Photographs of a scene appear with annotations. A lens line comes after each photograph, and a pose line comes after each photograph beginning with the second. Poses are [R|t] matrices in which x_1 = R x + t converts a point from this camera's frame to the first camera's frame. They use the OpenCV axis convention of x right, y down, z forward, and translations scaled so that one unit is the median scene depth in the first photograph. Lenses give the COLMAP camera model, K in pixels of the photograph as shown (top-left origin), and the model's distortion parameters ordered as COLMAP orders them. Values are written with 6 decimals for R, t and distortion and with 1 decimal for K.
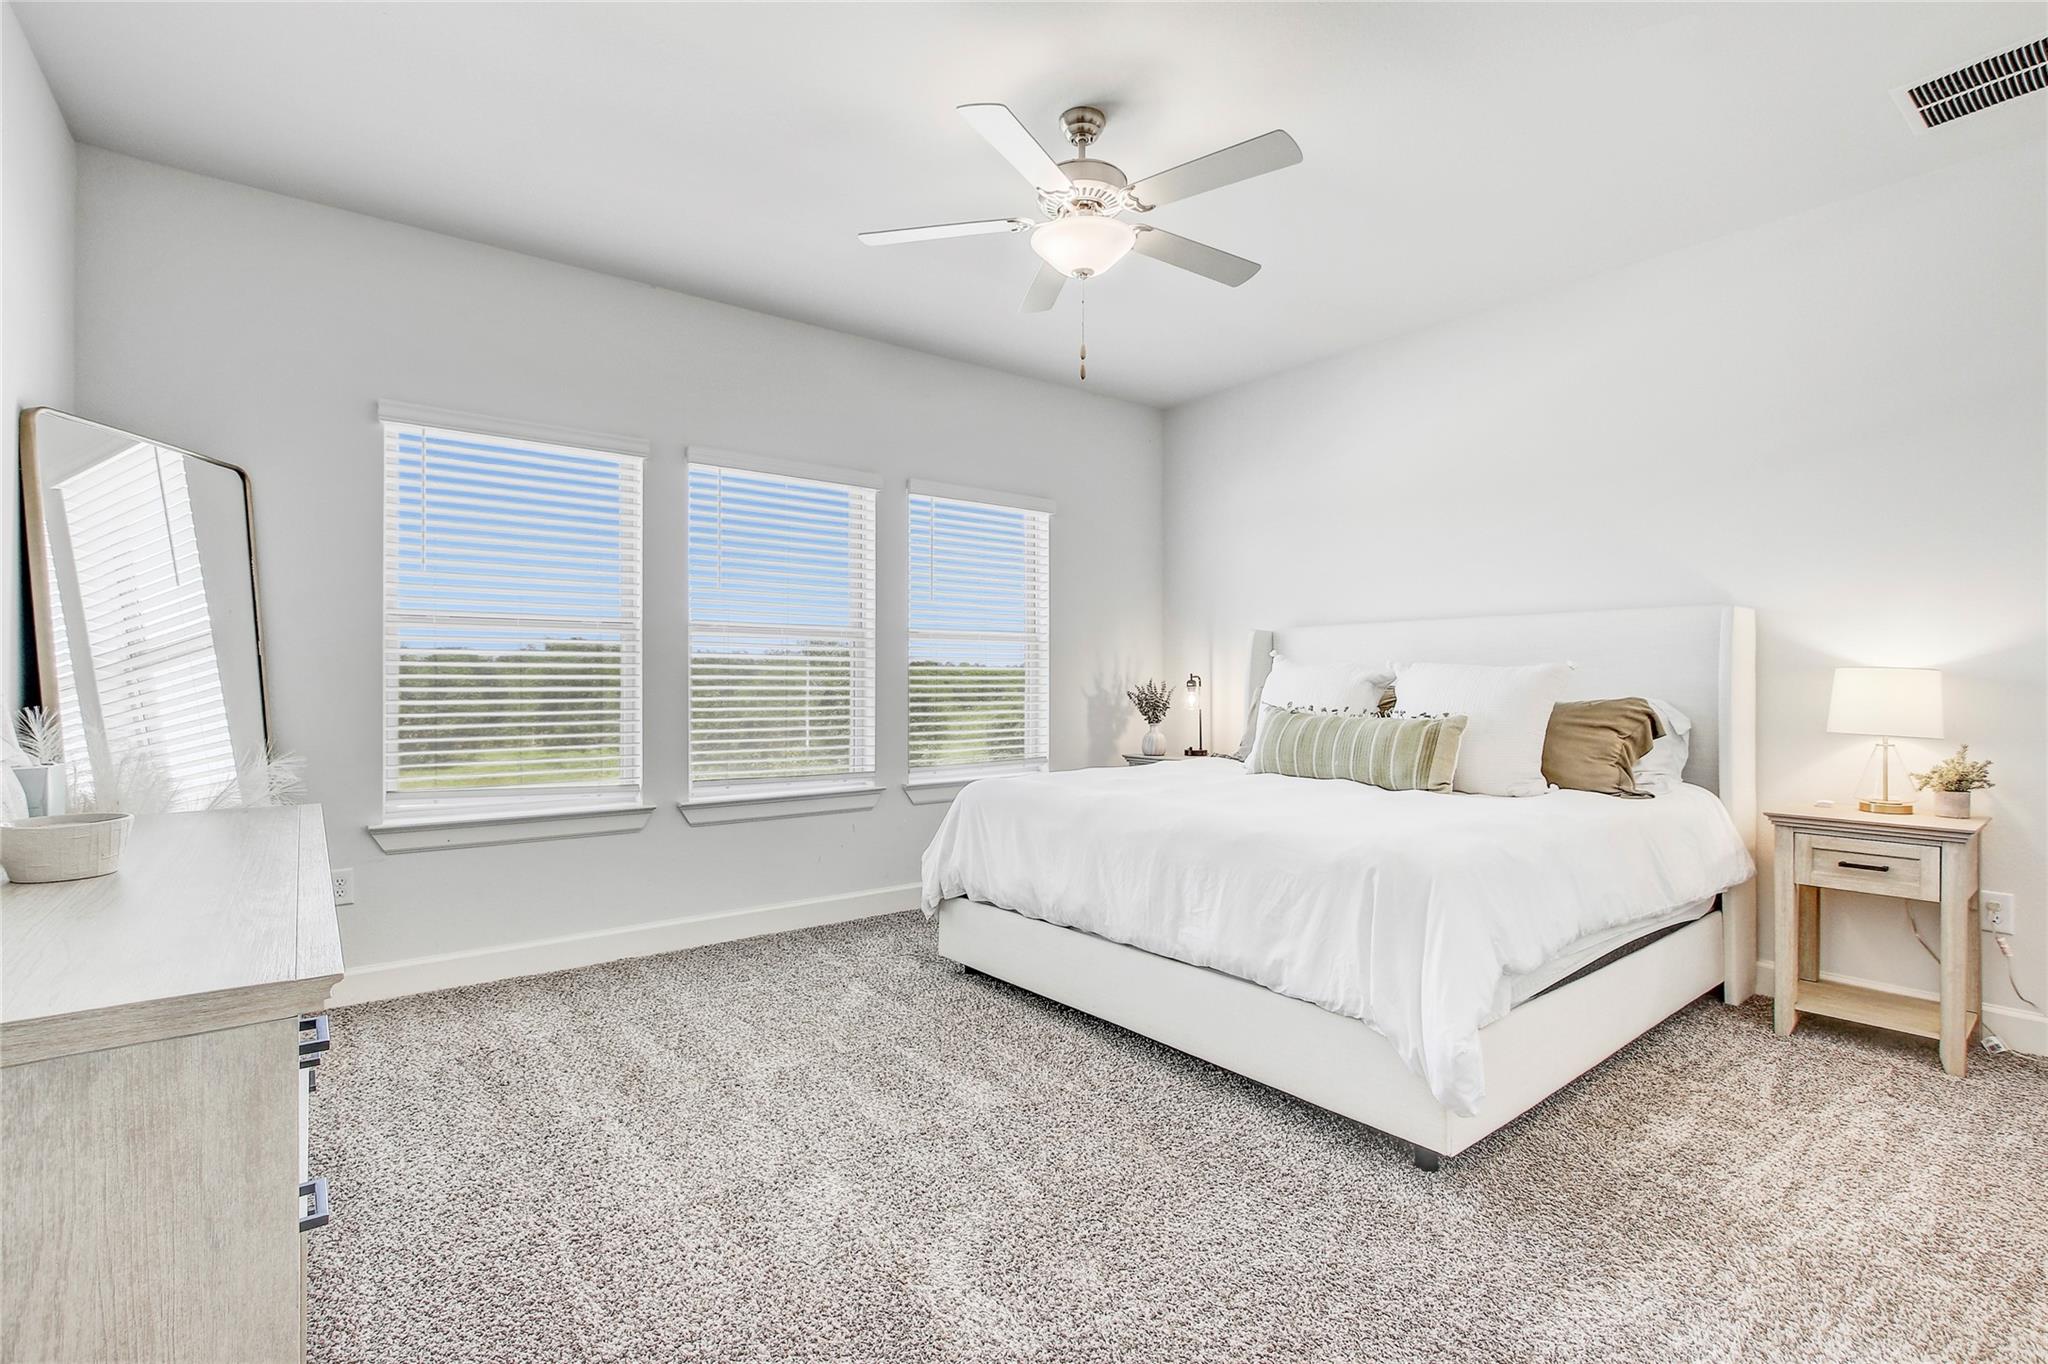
lens RADIAL K [[853.3, 0, 1021.2], [0, 853.3, 680.6], [0, 0, 1]] dist [-0.003682, -0.000520]
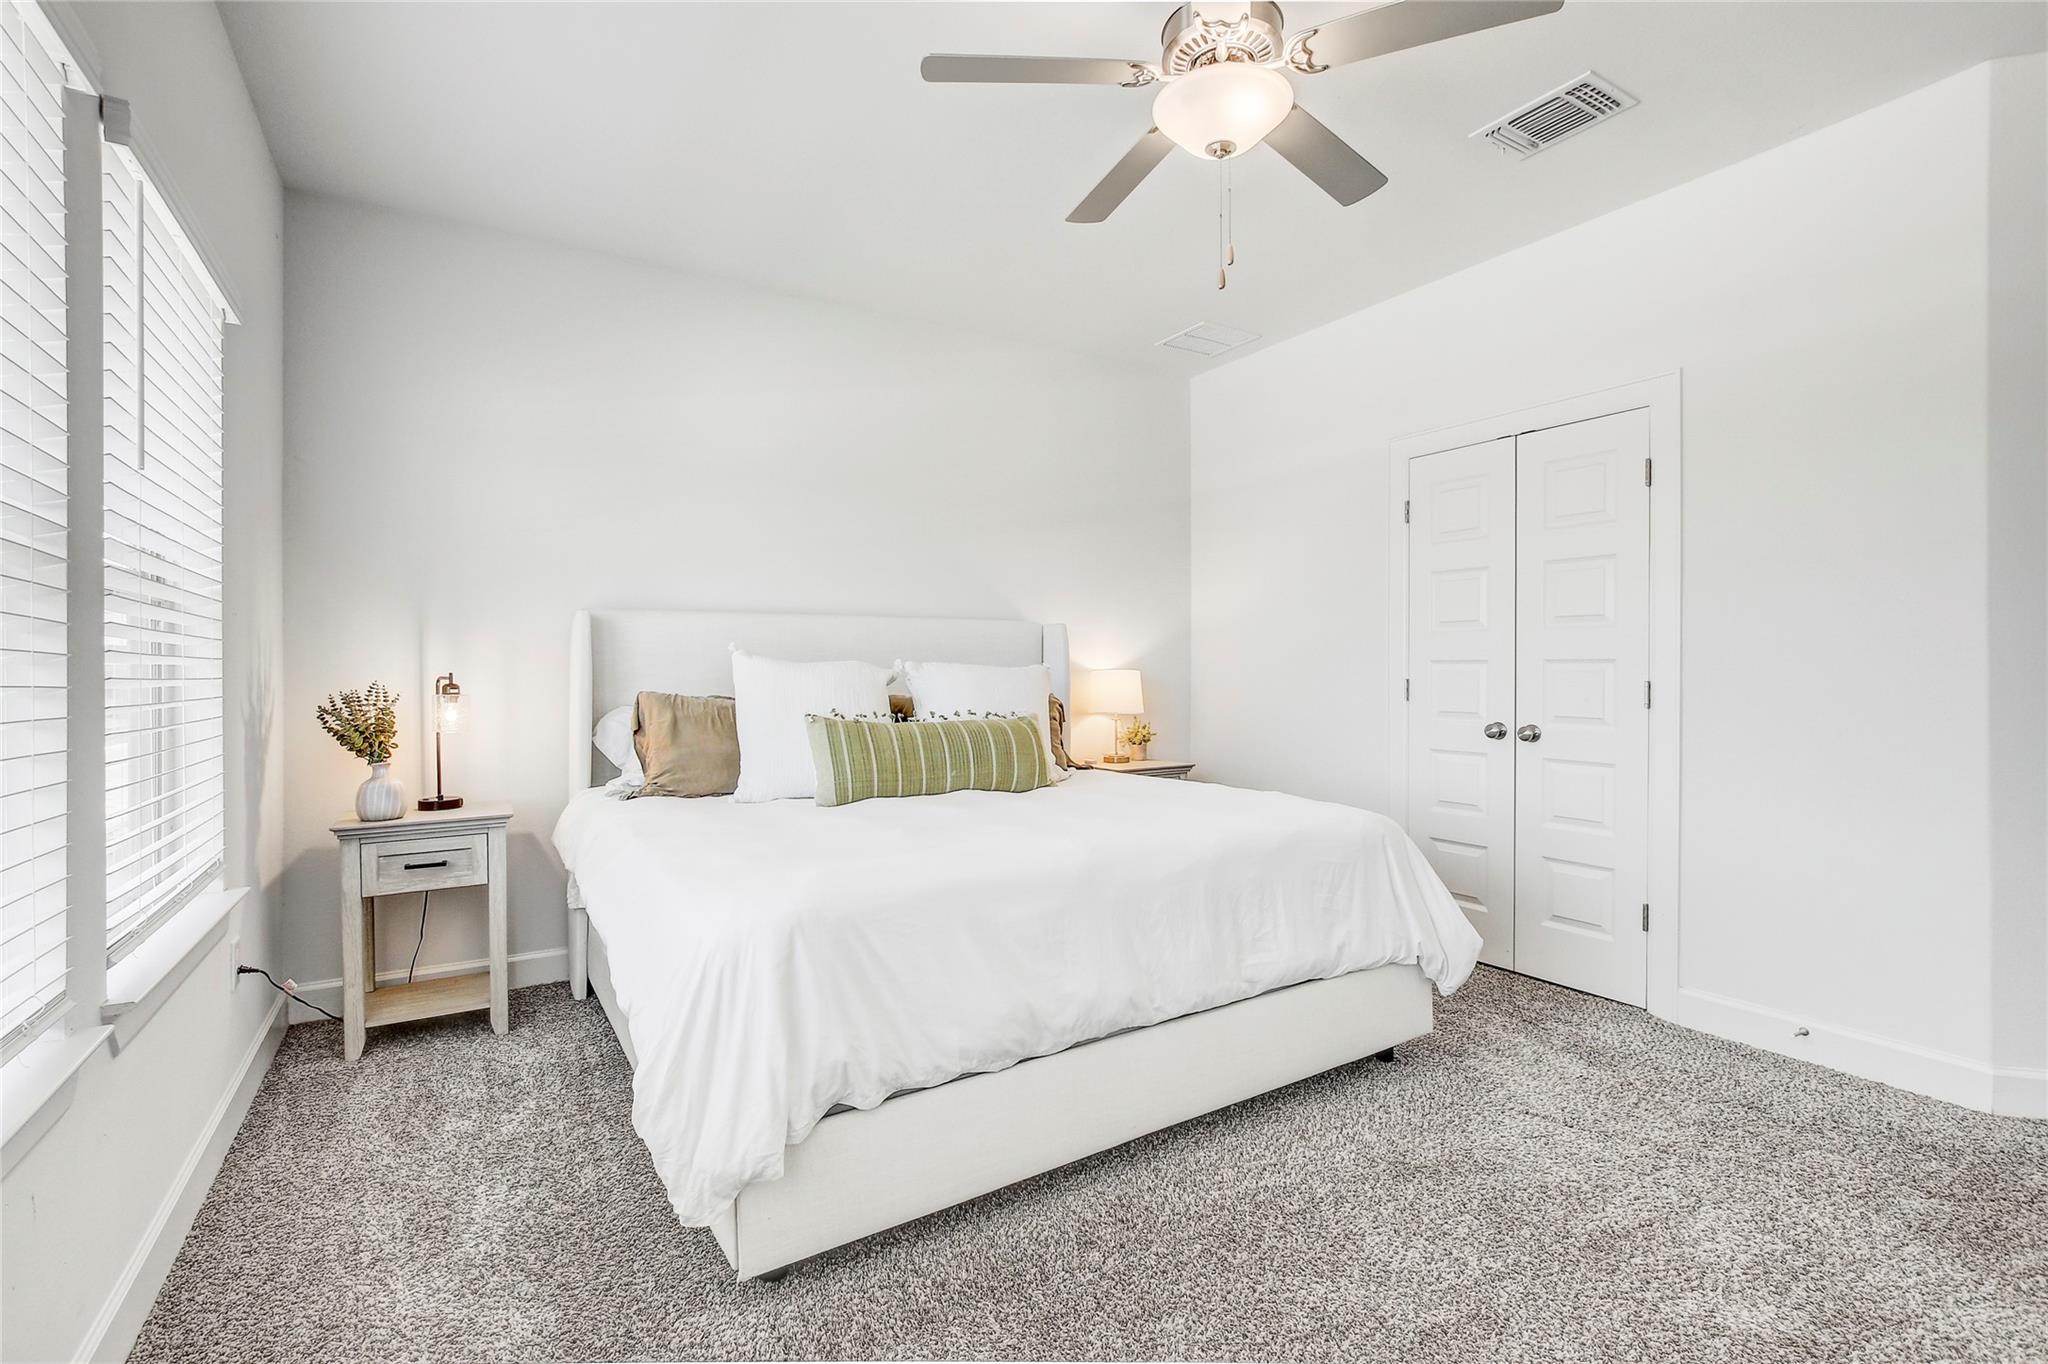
lens RADIAL K [[990.4, 0, 1024.9], [0, 990.4, 681.7], [0, 0, 1]] dist [-0.005647, -0.000423]
pose [[0.122684, -0.002122, 0.992443, -0.412769], [0.006036, 0.999981, 0.001392, -0.000471], [-0.992427, 0.005820, 0.122695, 0.533895]]
